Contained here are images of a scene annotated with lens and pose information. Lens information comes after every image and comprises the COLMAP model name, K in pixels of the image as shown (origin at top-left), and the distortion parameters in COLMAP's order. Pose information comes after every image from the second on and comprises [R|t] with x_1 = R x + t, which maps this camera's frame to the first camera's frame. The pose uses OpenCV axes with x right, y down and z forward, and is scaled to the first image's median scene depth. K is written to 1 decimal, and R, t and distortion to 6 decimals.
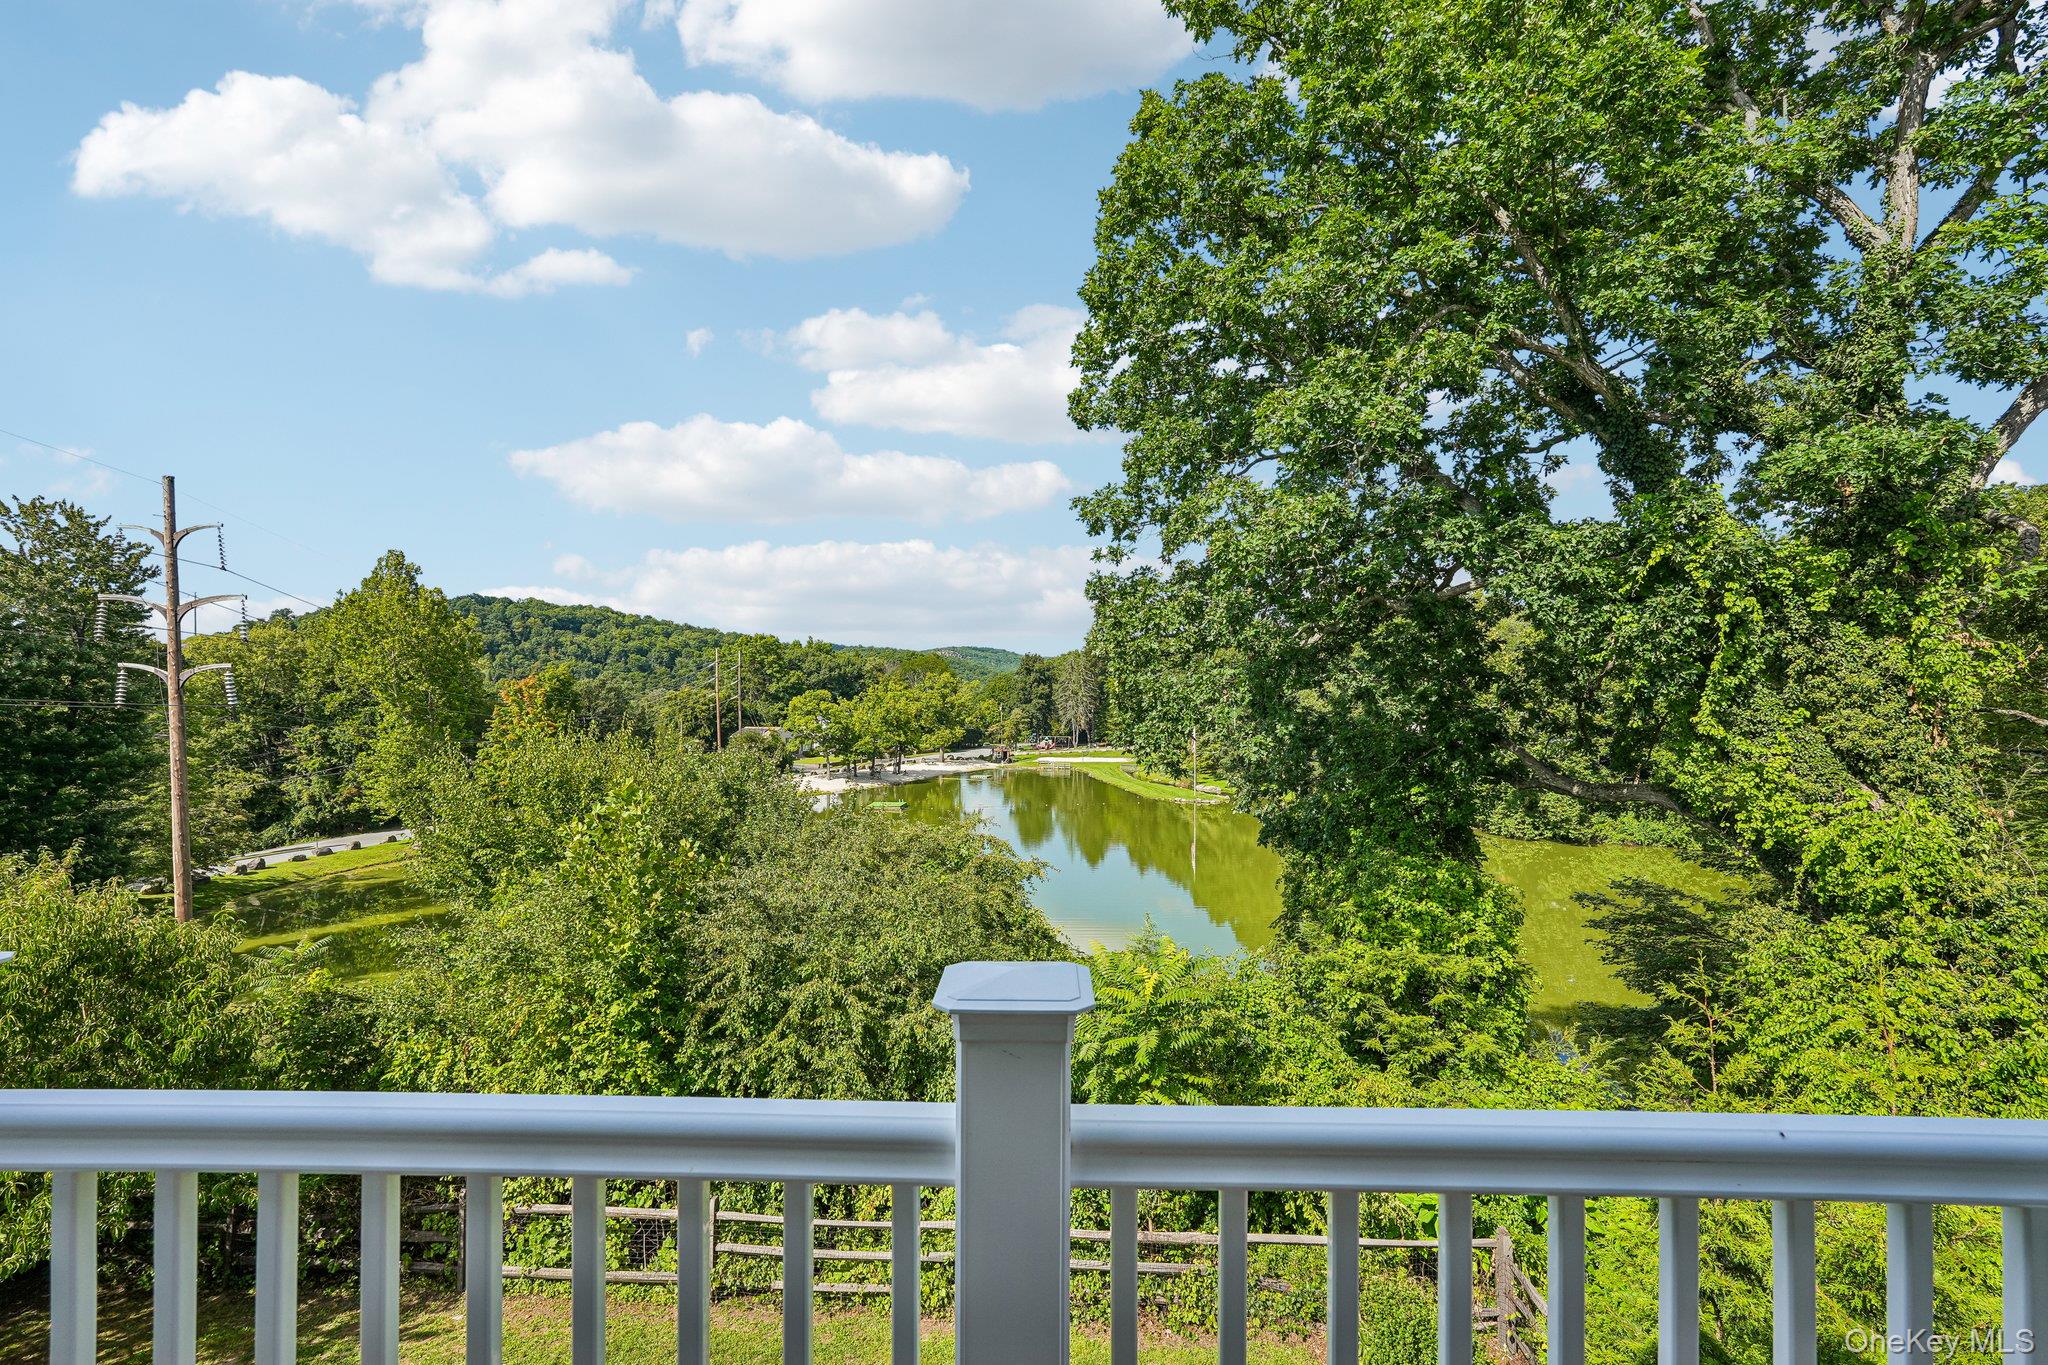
lens RADIAL K [[921.5, 0, 1010.4], [0, 921.5, 693.7], [0, 0, 1]] dist [0.001356, 0.001932]
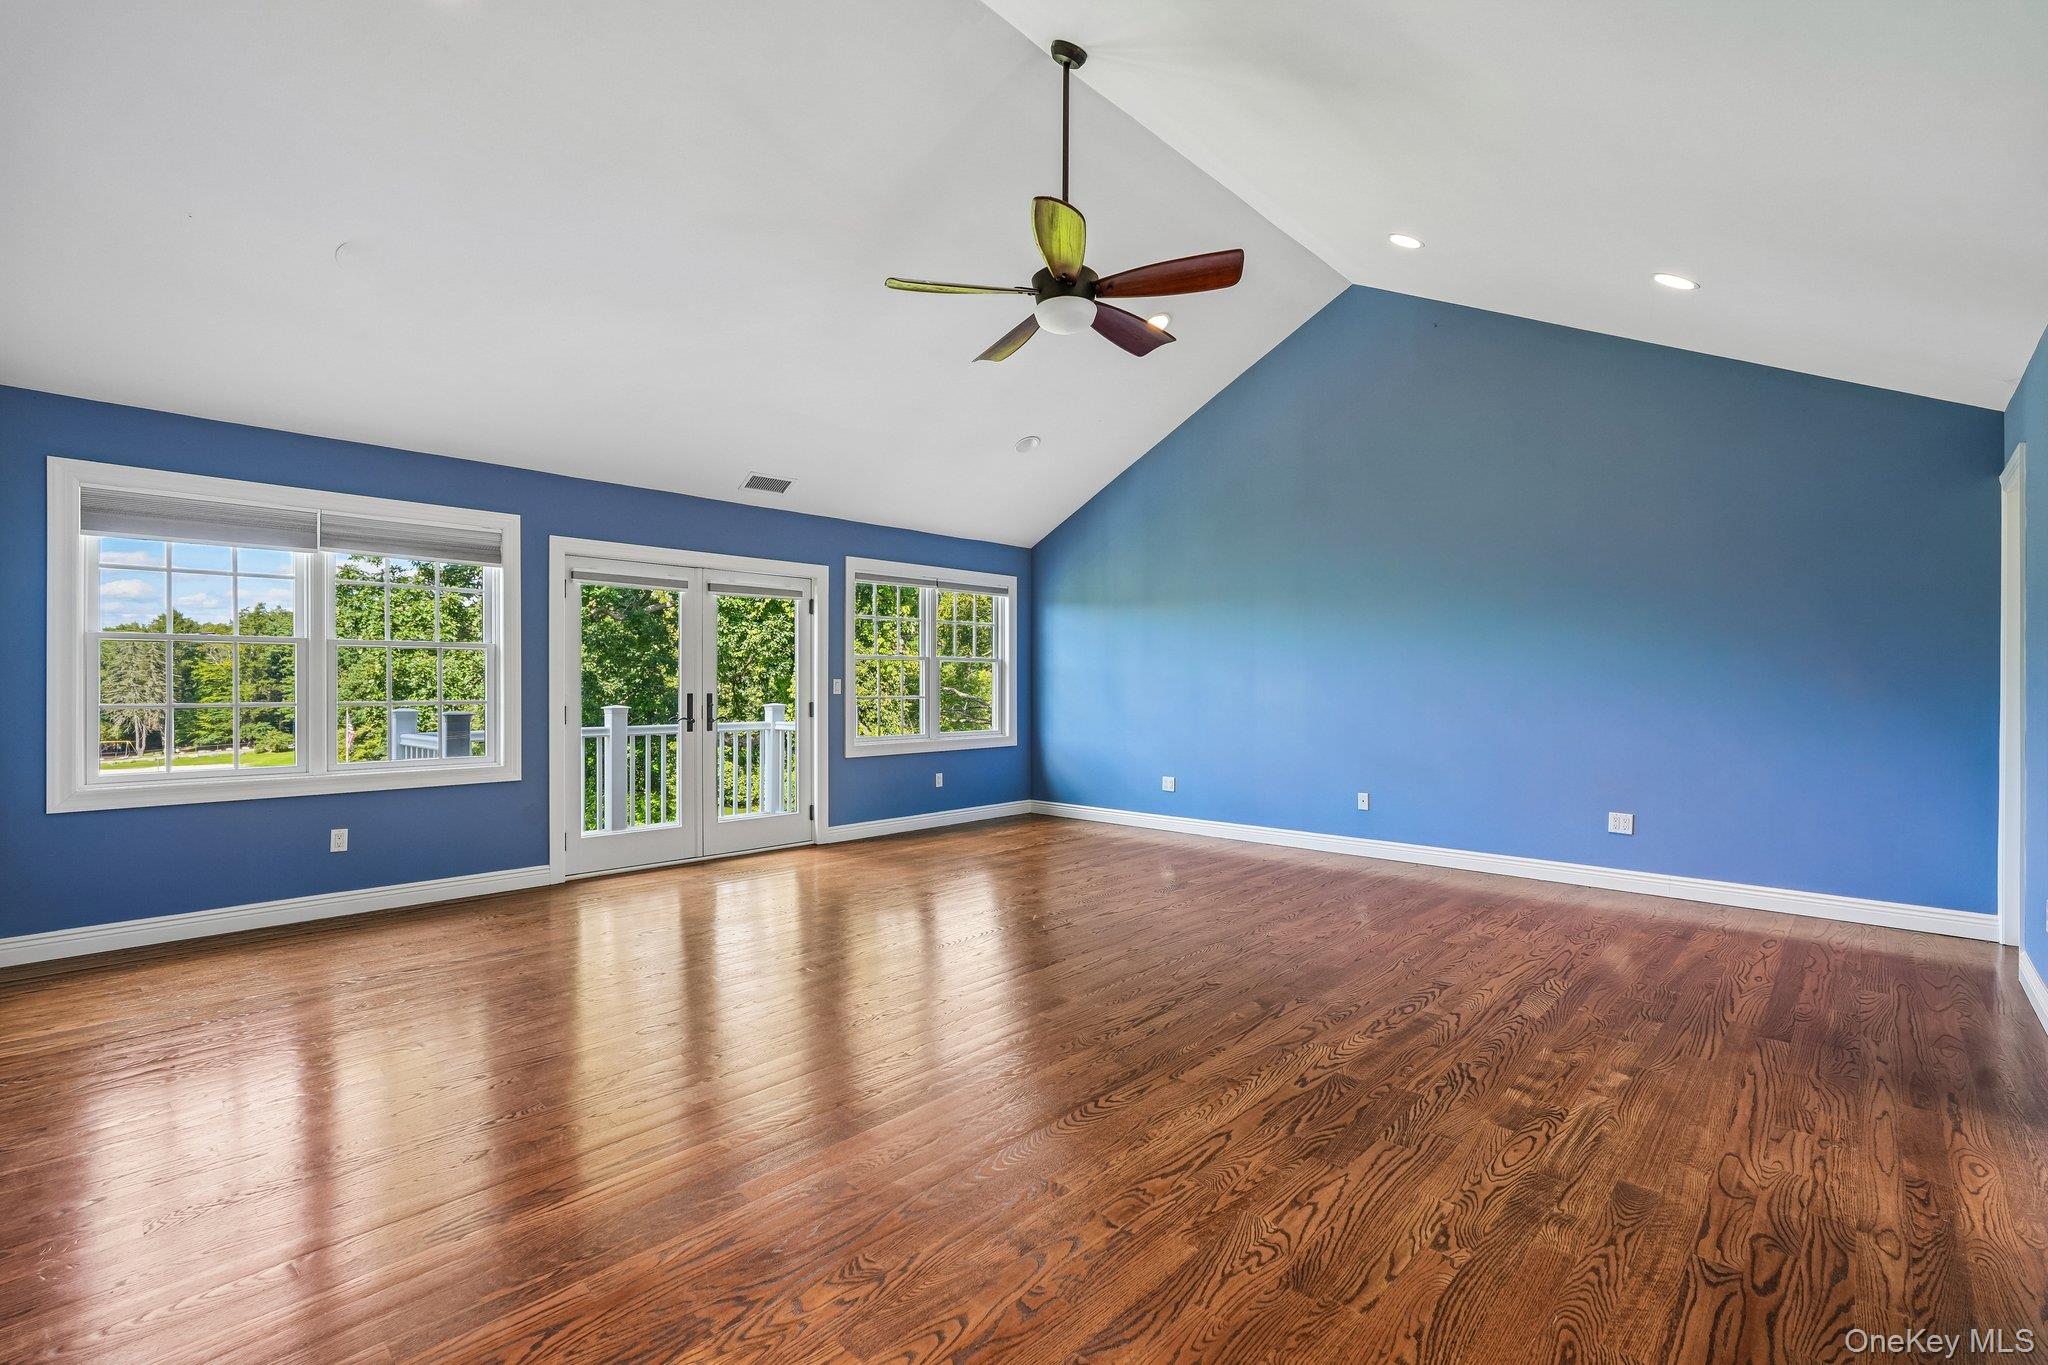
lens RADIAL K [[921.5, 0, 1022.8], [0, 921.5, 685.5], [0, 0, 1]] dist [0.001356, 0.001932]
pose [[0.653727, -0.002420, 0.756727, -0.068226], [0.001973, 0.999997, 0.001494, 0.003865], [-0.756728, 0.000516, 0.653730, -0.112258]]
